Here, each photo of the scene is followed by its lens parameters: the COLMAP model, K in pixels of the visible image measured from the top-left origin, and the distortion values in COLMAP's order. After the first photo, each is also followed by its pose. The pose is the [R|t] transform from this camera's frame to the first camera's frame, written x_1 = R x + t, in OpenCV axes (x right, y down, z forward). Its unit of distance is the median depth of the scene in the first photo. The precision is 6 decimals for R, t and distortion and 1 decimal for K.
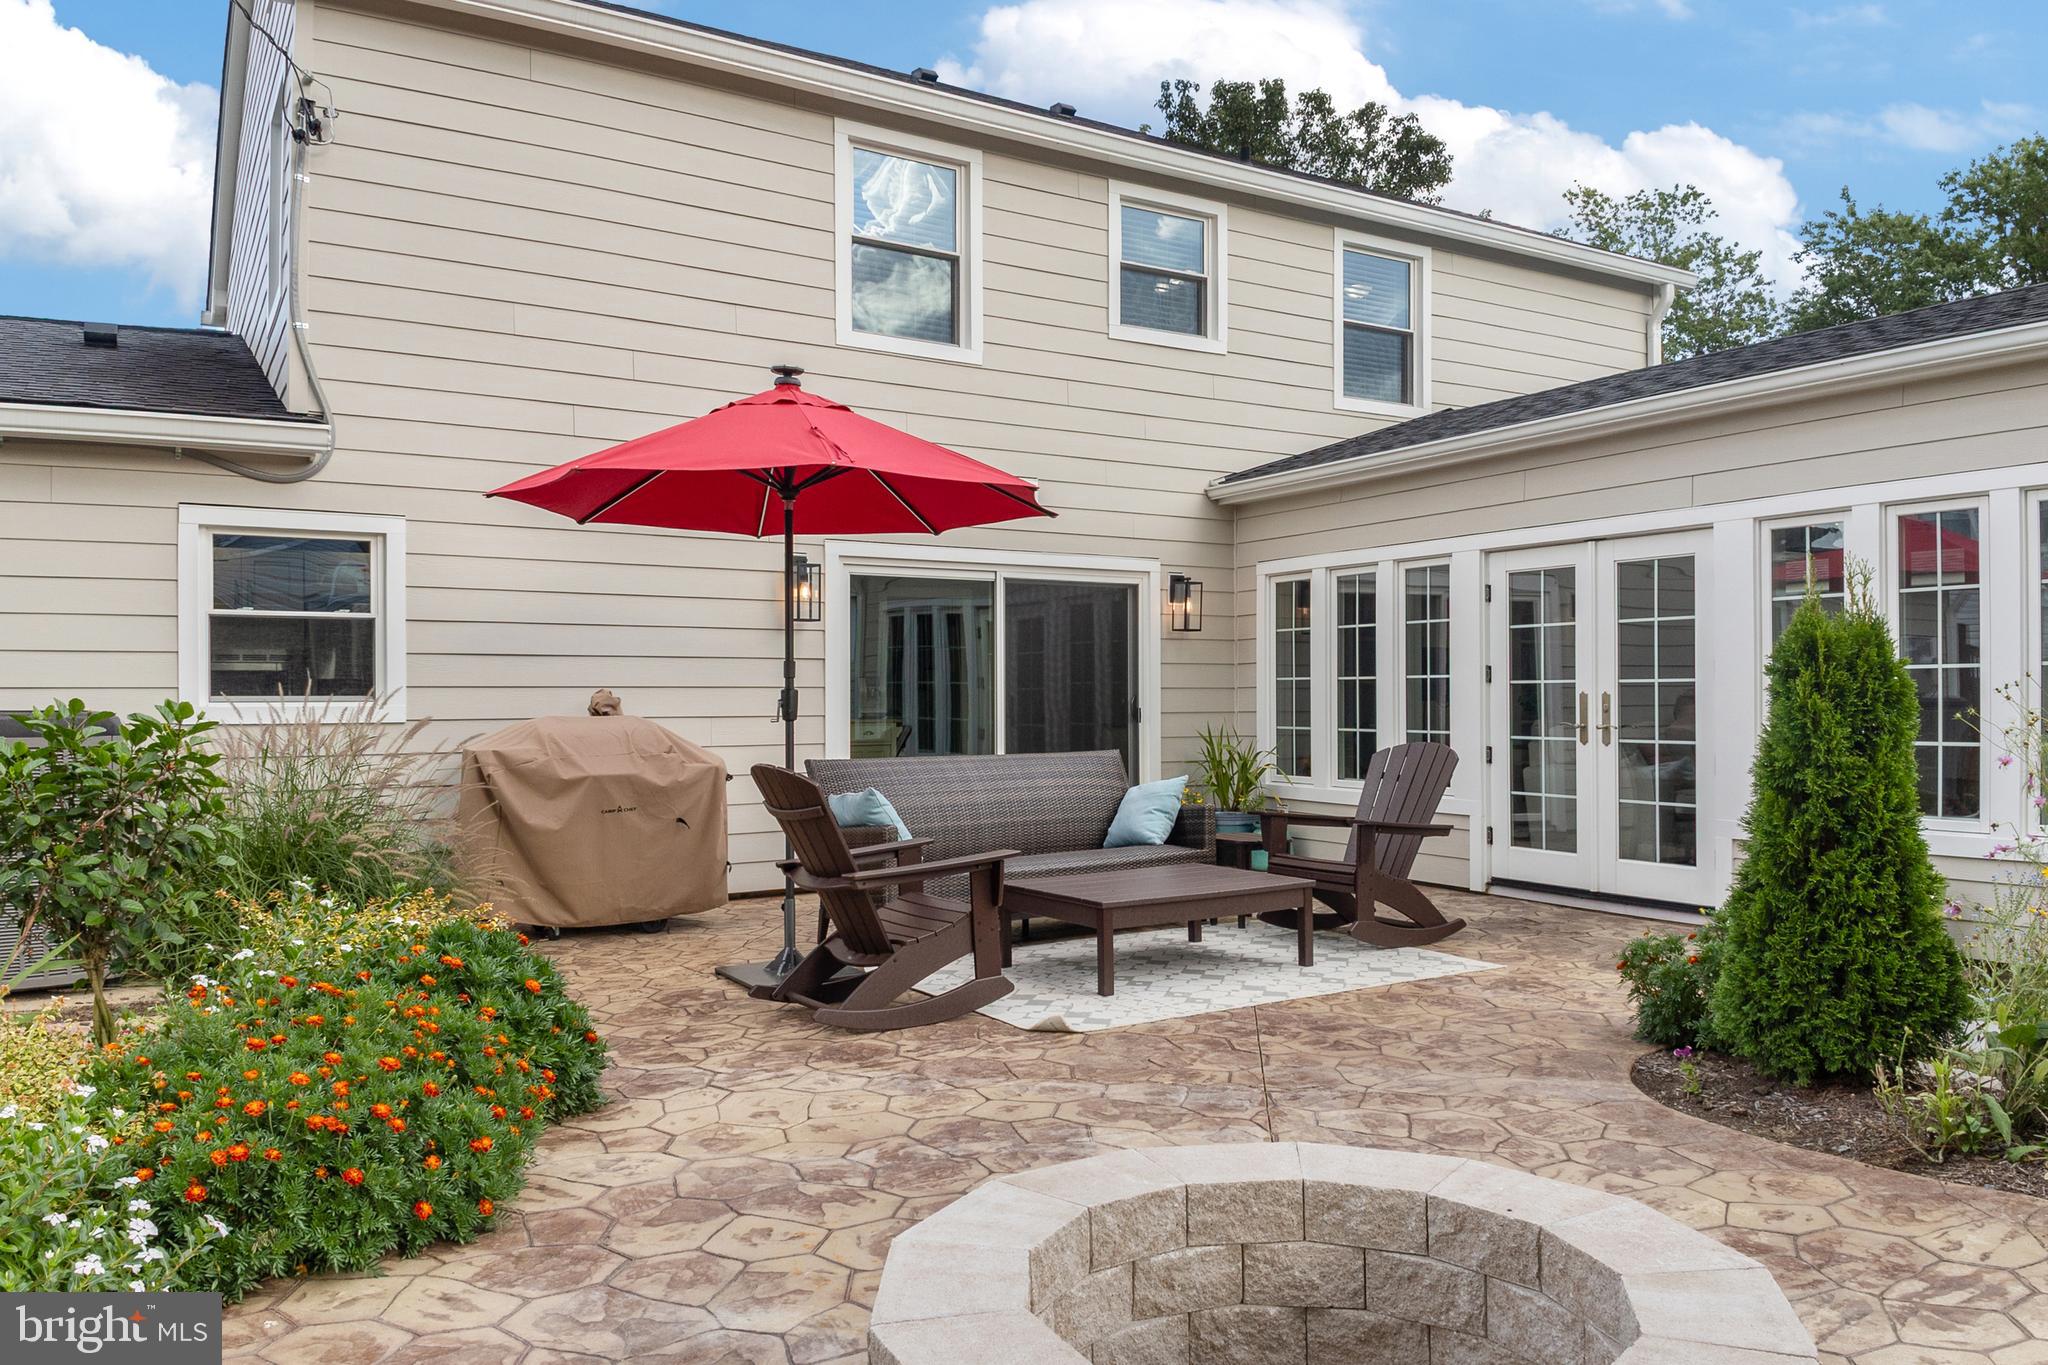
lens RADIAL K [[1453.6, 0, 1024.0], [0, 1453.6, 682.5], [0, 0, 1]] dist [0.118605, -0.237716]
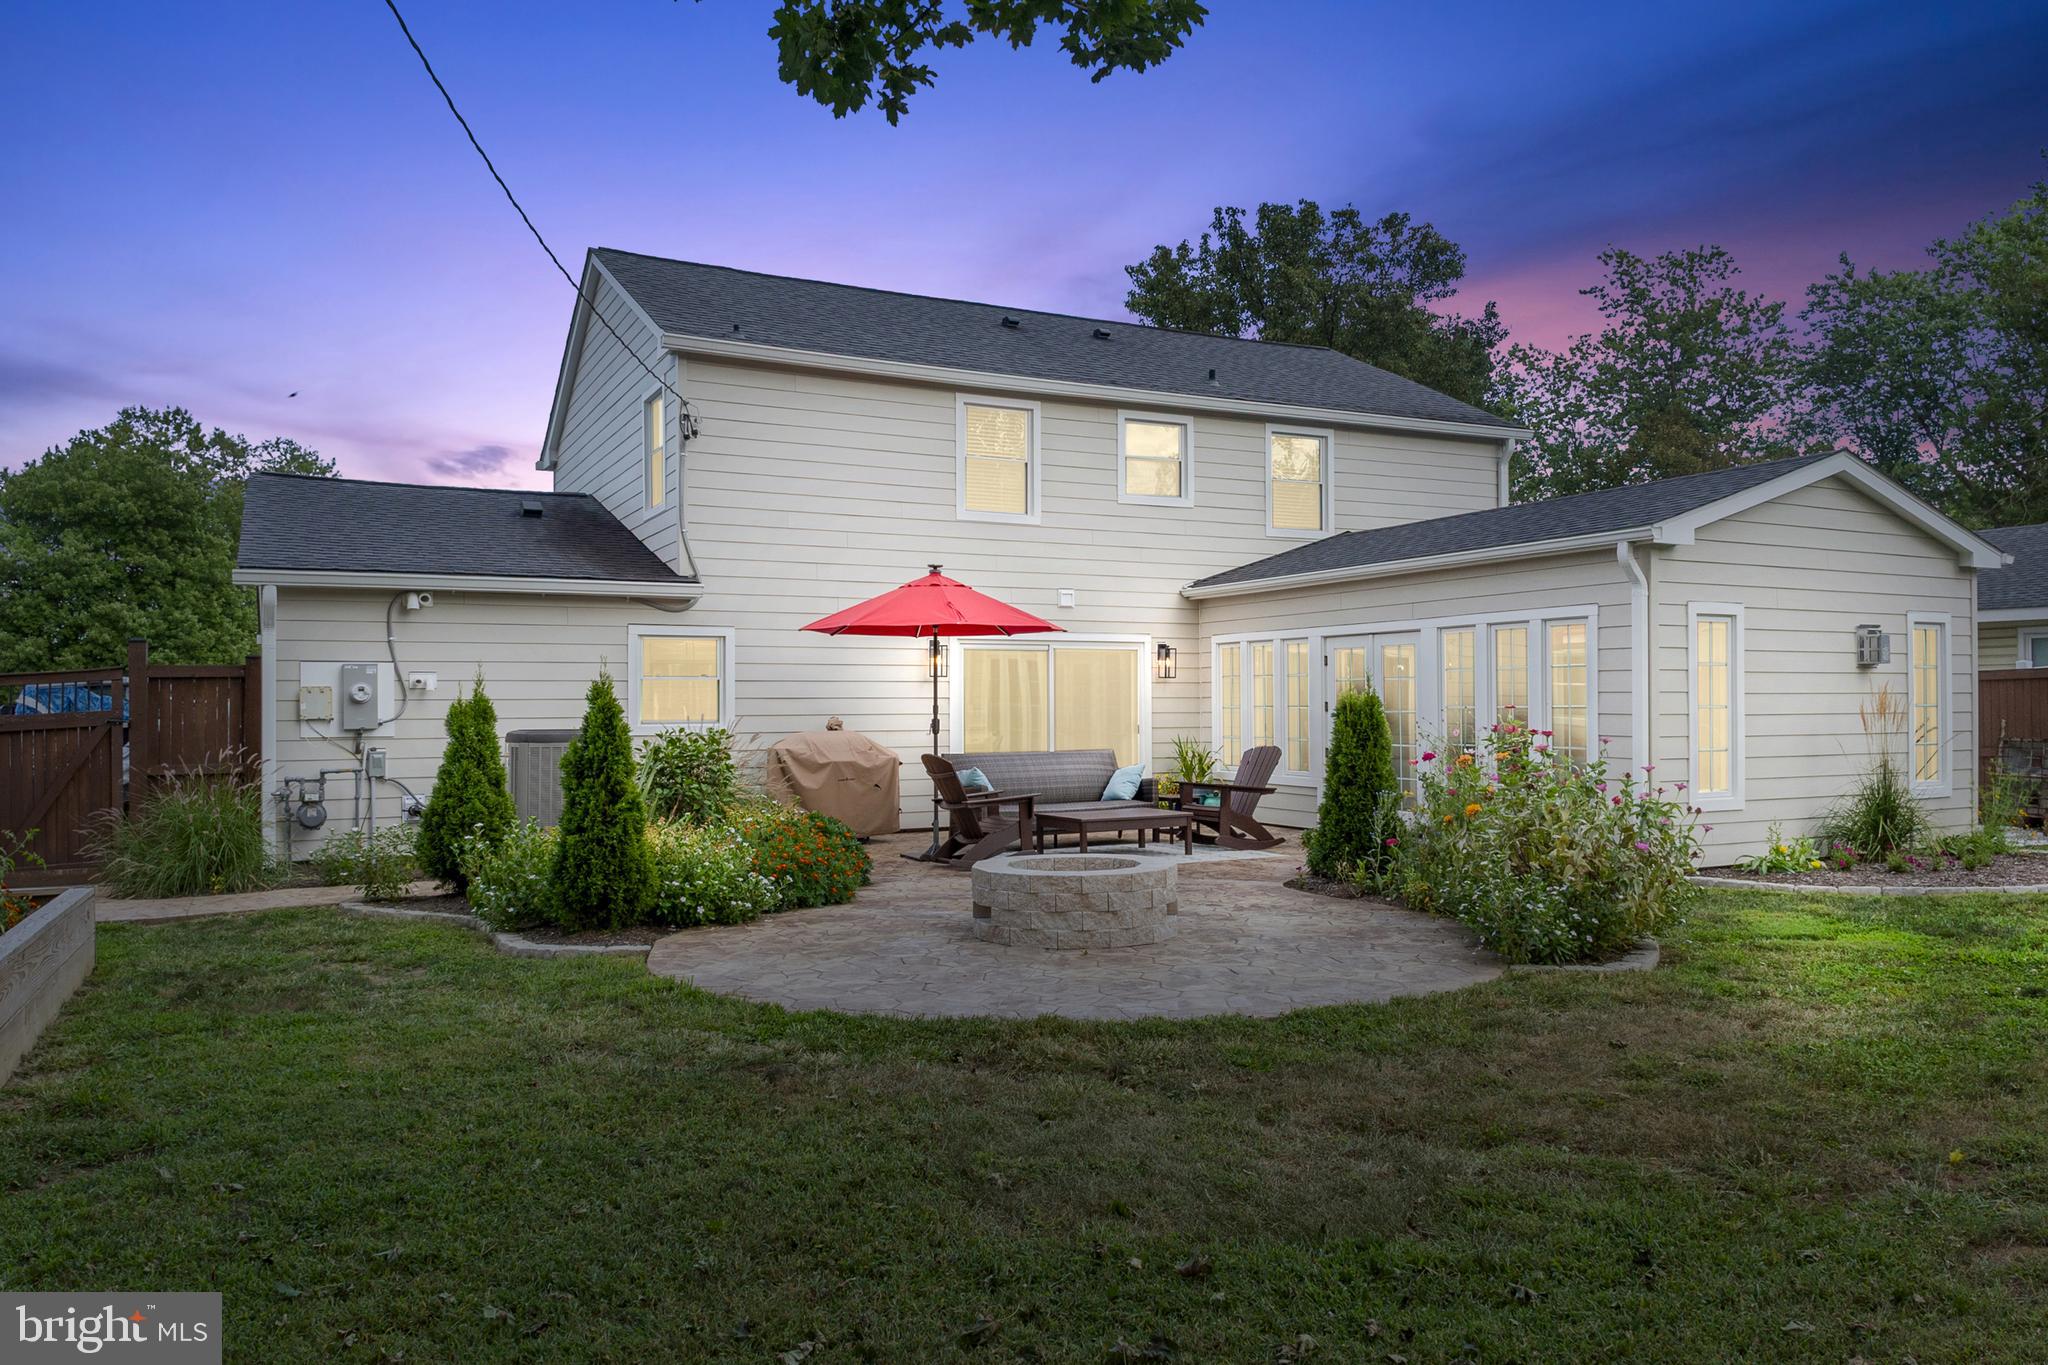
lens RADIAL K [[1424.8, 0, 1024.0], [0, 1424.8, 682.5], [0, 0, 1]] dist [0.116125, -0.230080]
pose [[0.997269, -0.001664, -0.073841, 0.069342], [0.001291, 0.999986, -0.005105, -0.022271], [0.073849, 0.004995, 0.997257, -0.615155]]
